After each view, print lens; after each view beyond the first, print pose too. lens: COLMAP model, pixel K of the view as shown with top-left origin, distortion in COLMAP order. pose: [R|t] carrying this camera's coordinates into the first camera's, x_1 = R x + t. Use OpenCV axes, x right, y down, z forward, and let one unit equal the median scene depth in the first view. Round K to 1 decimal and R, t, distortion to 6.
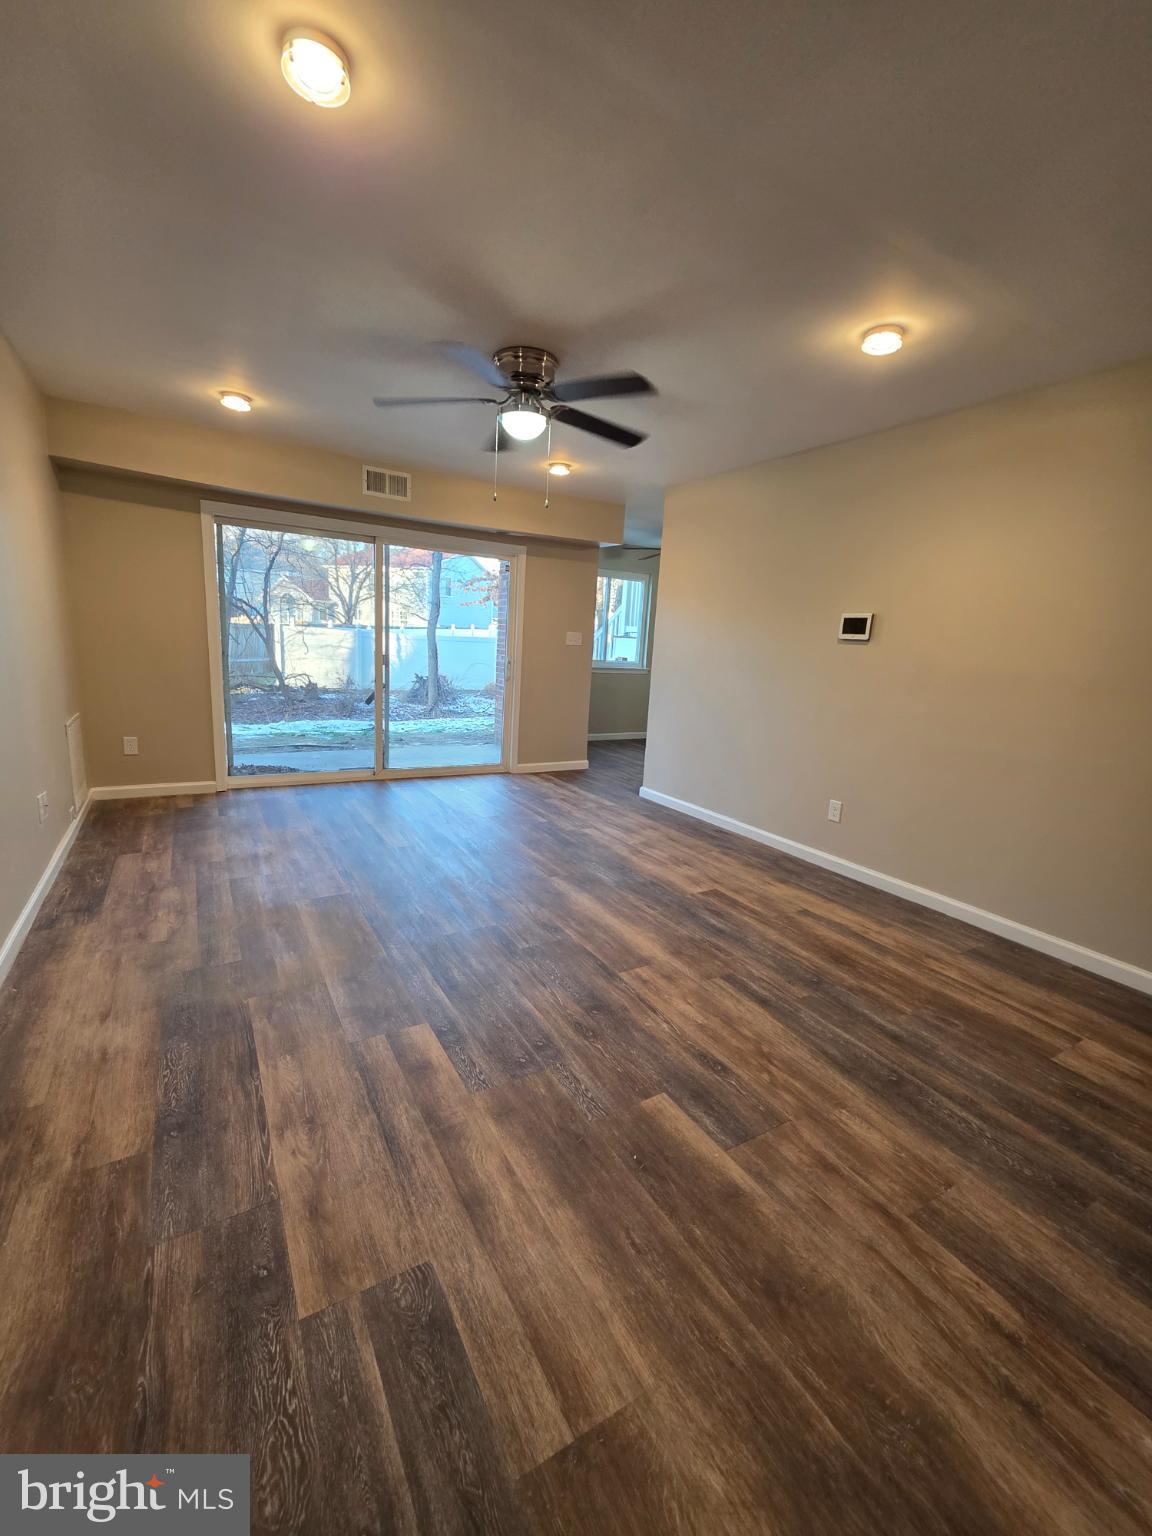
lens RADIAL K [[640.3, 0, 579.6], [0, 640.3, 773.7], [0, 0, 1]] dist [0.000996, -0.000350]
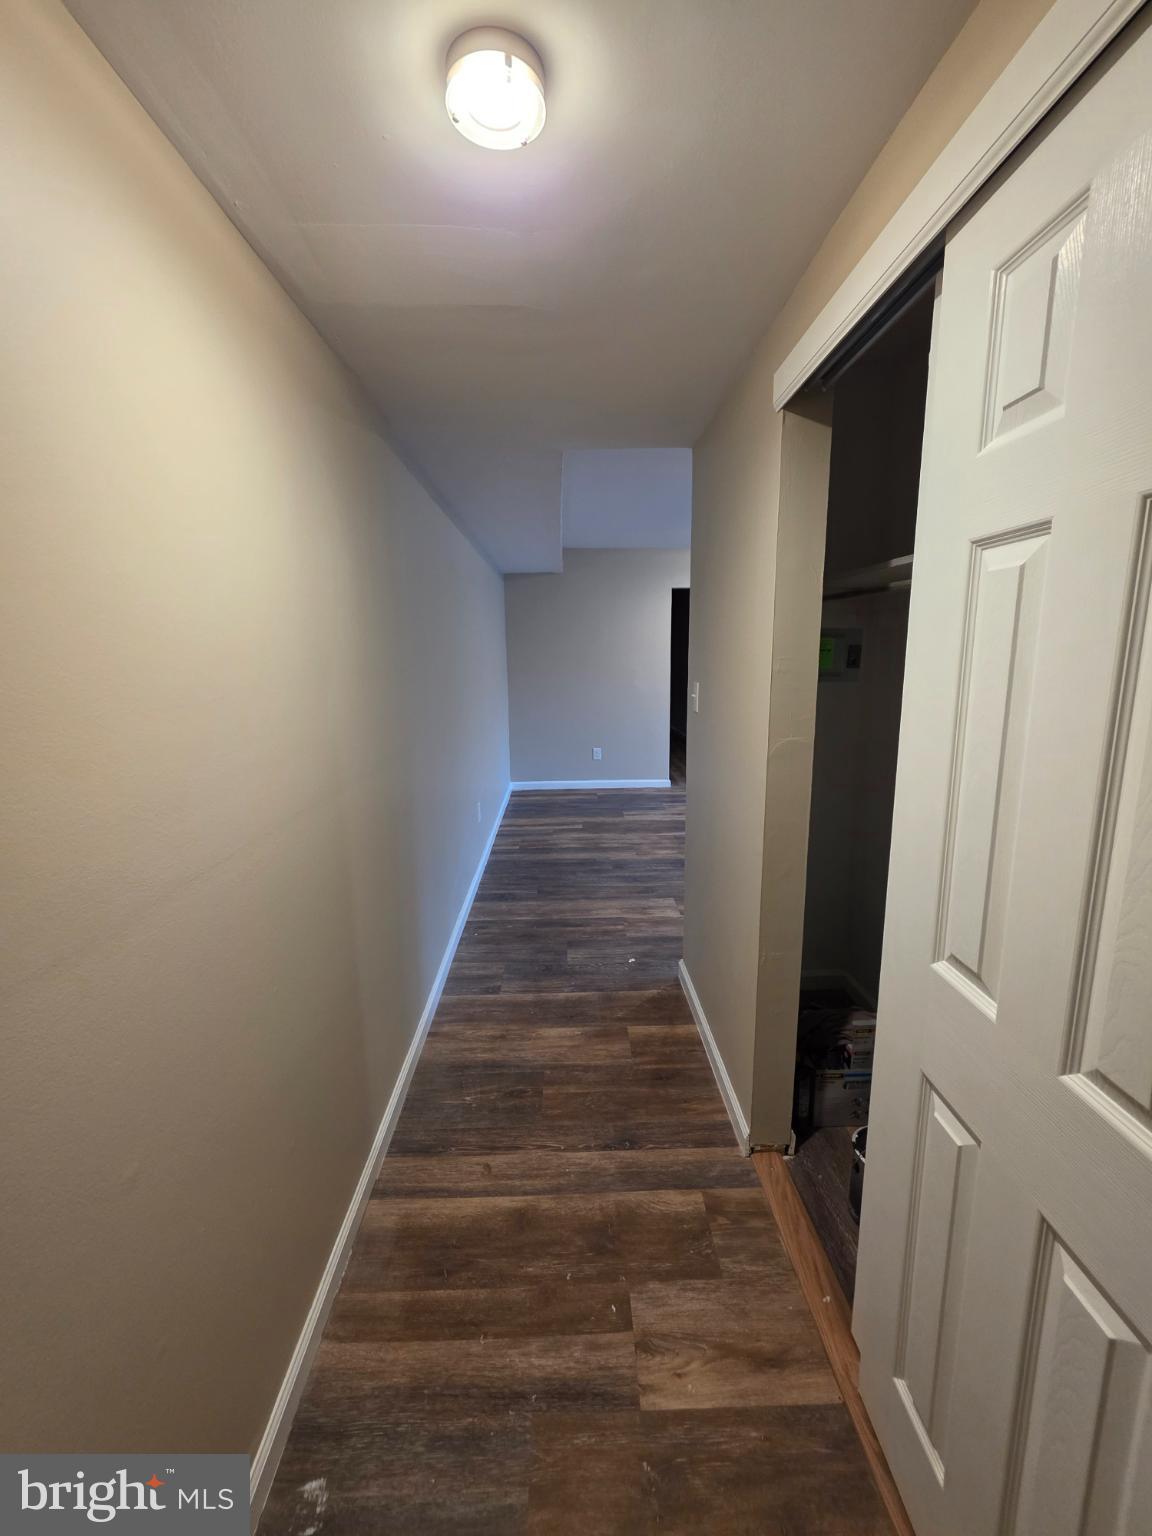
lens RADIAL K [[611.2, 0, 576.0], [0, 611.2, 768.0], [0, 0, 1]] dist [0.000634, -0.000407]
pose [[-0.500202, 0.119325, -0.857648, 1.846975], [-0.190606, 0.950993, 0.243478, -0.218099], [0.844670, 0.285261, -0.452944, 1.154999]]
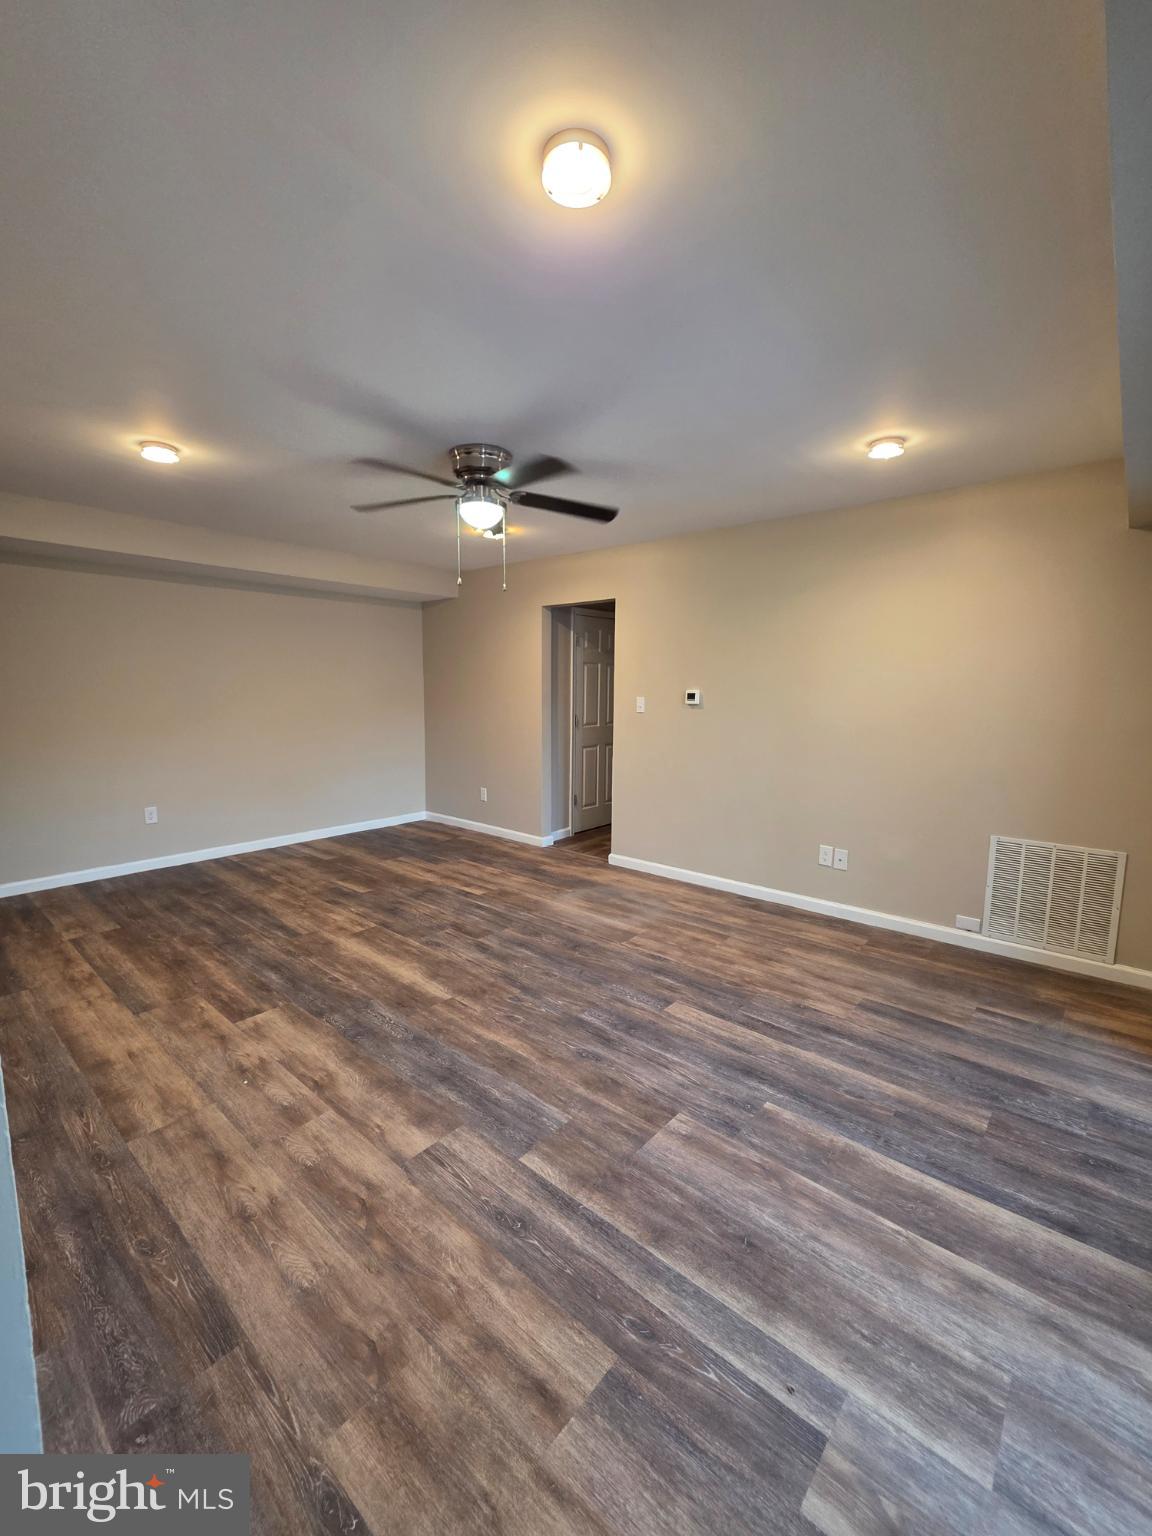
lens RADIAL K [[640.3, 0, 579.6], [0, 640.3, 773.7], [0, 0, 1]] dist [0.000996, -0.000350]
pose [[-0.948331, -0.018411, -0.316749, 0.087346], [-0.122328, 0.942349, 0.311470, -0.516555], [0.292753, 0.334124, -0.895911, 2.228620]]
